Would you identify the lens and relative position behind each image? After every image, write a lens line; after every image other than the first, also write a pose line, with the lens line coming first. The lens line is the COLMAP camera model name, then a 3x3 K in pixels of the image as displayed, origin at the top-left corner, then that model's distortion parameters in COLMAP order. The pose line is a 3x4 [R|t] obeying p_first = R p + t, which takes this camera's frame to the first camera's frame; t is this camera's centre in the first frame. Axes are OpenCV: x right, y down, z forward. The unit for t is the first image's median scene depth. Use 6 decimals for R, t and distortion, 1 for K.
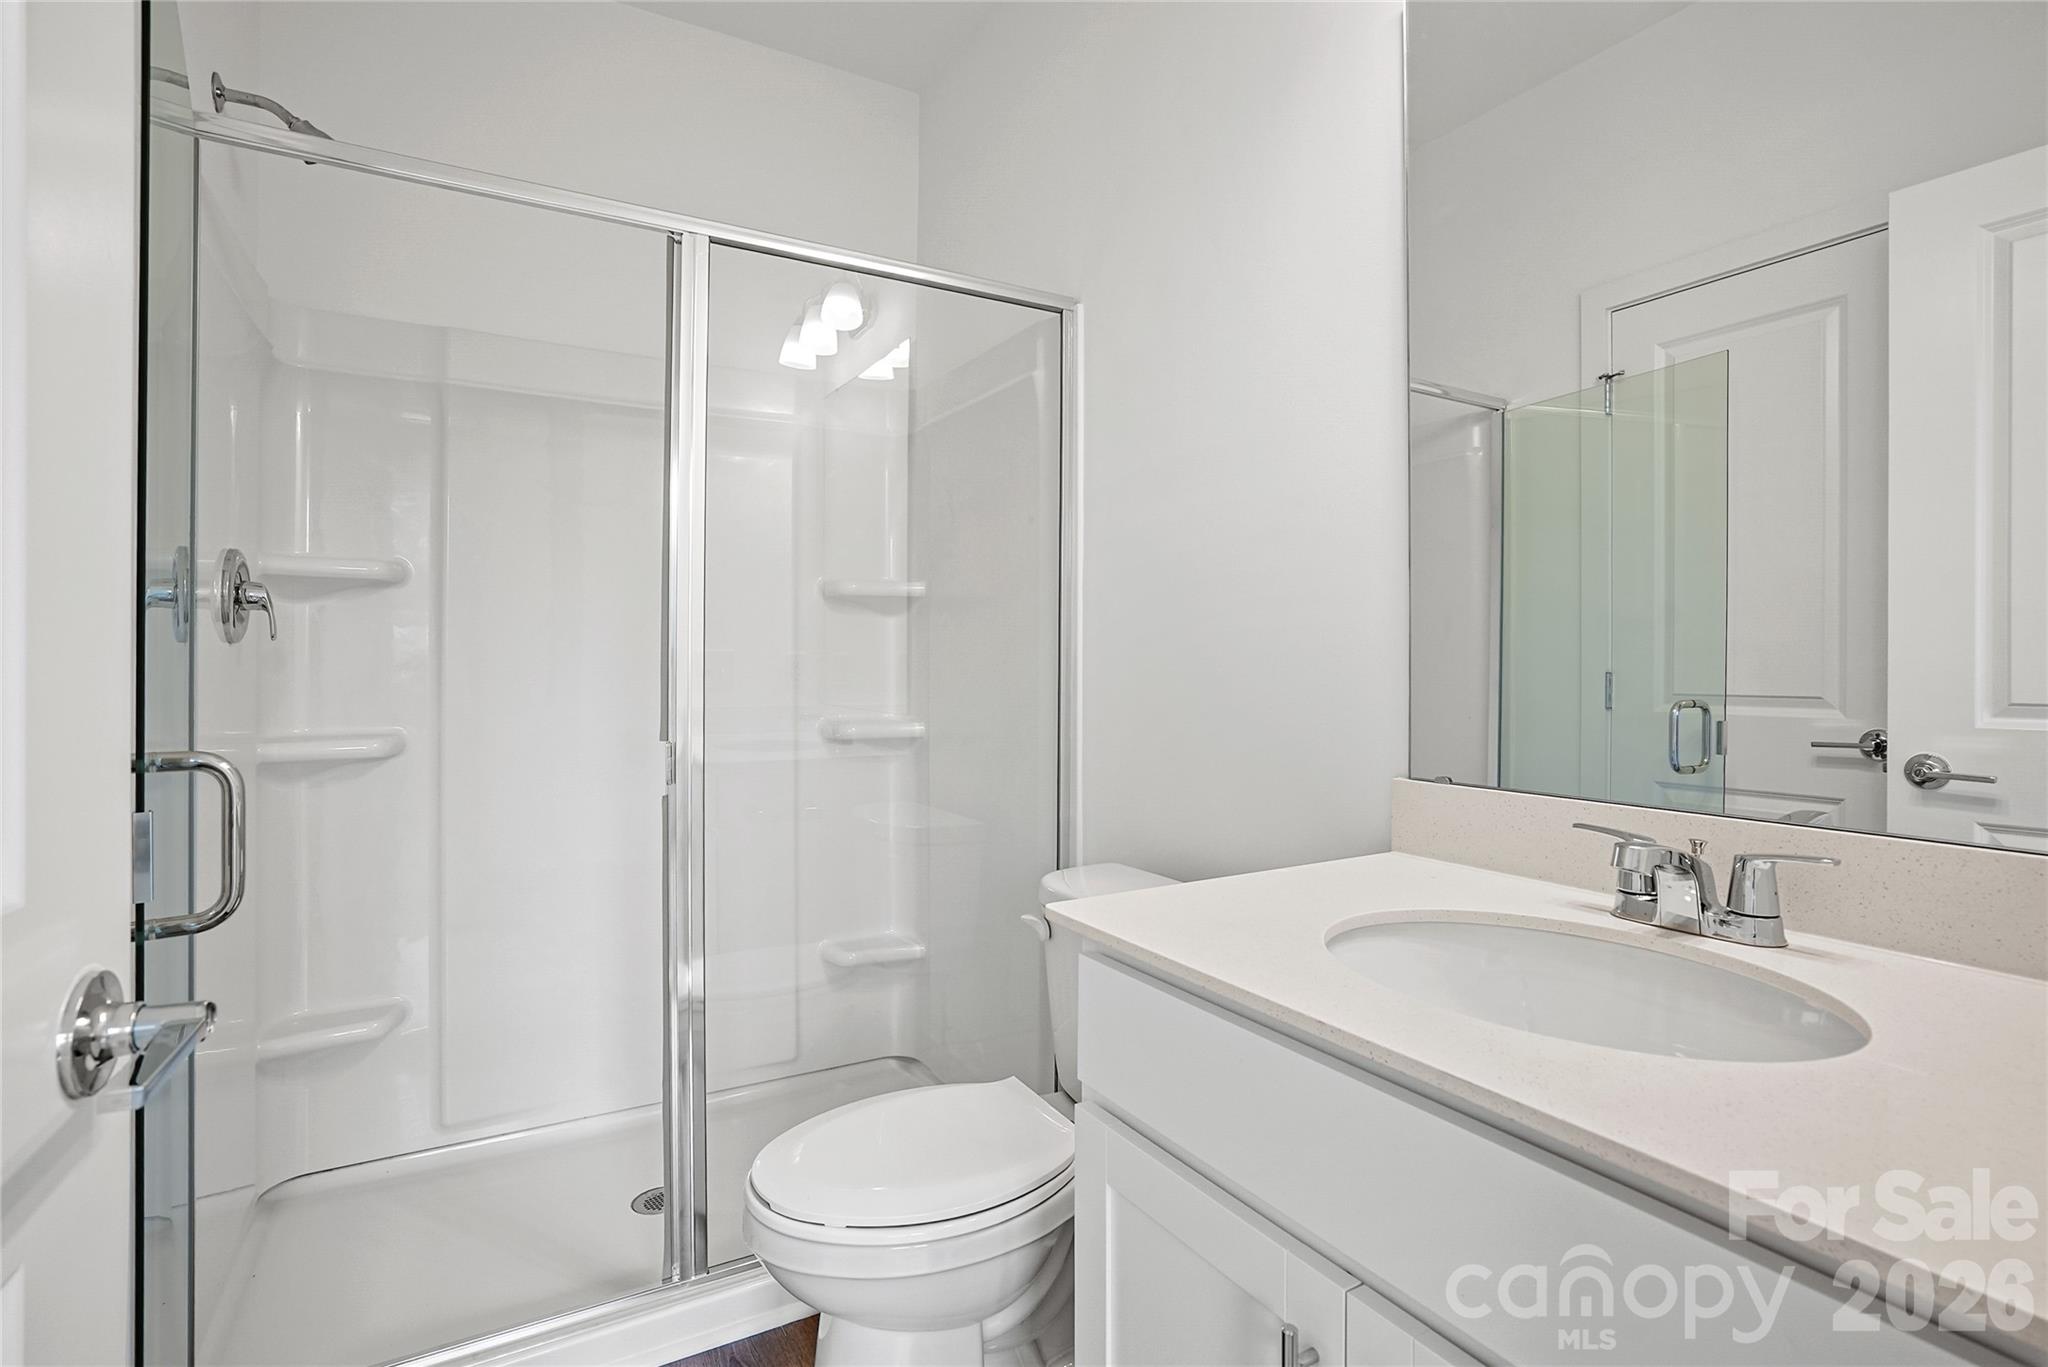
lens RADIAL K [[961.8, 0, 1019.7], [0, 961.8, 678.0], [0, 0, 1]] dist [-0.017649, 0.000857]
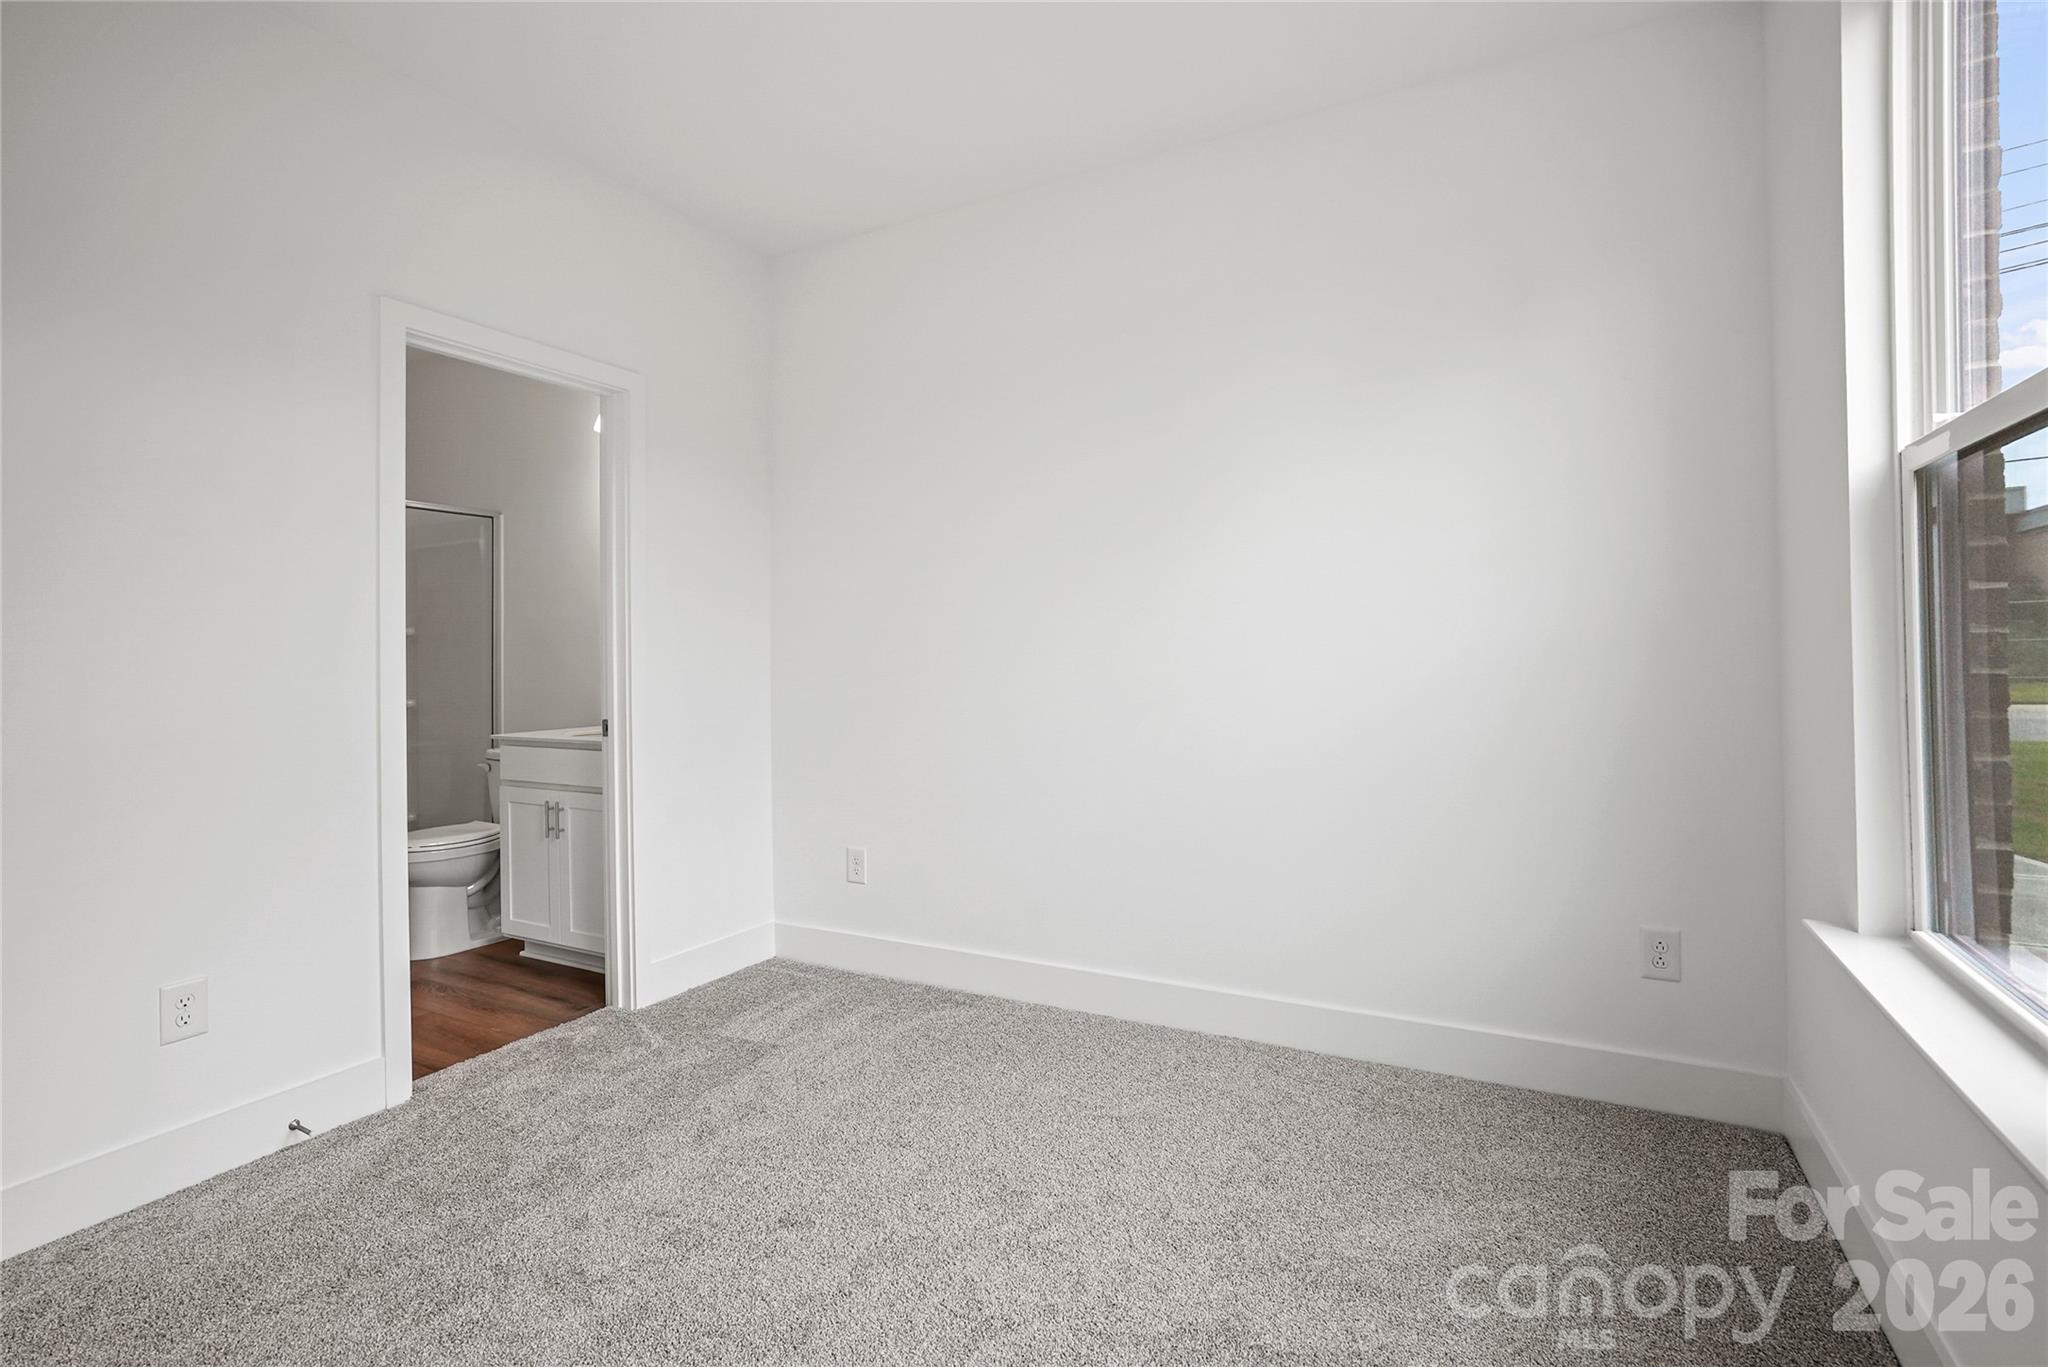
lens RADIAL K [[961.8, 0, 1031.2], [0, 961.8, 665.0], [0, 0, 1]] dist [-0.017649, 0.000857]
pose [[0.848890, -0.005236, 0.528543, -0.109303], [0.007454, 0.999970, -0.002066, -0.013004], [-0.528517, 0.005694, 0.848904, -2.406627]]
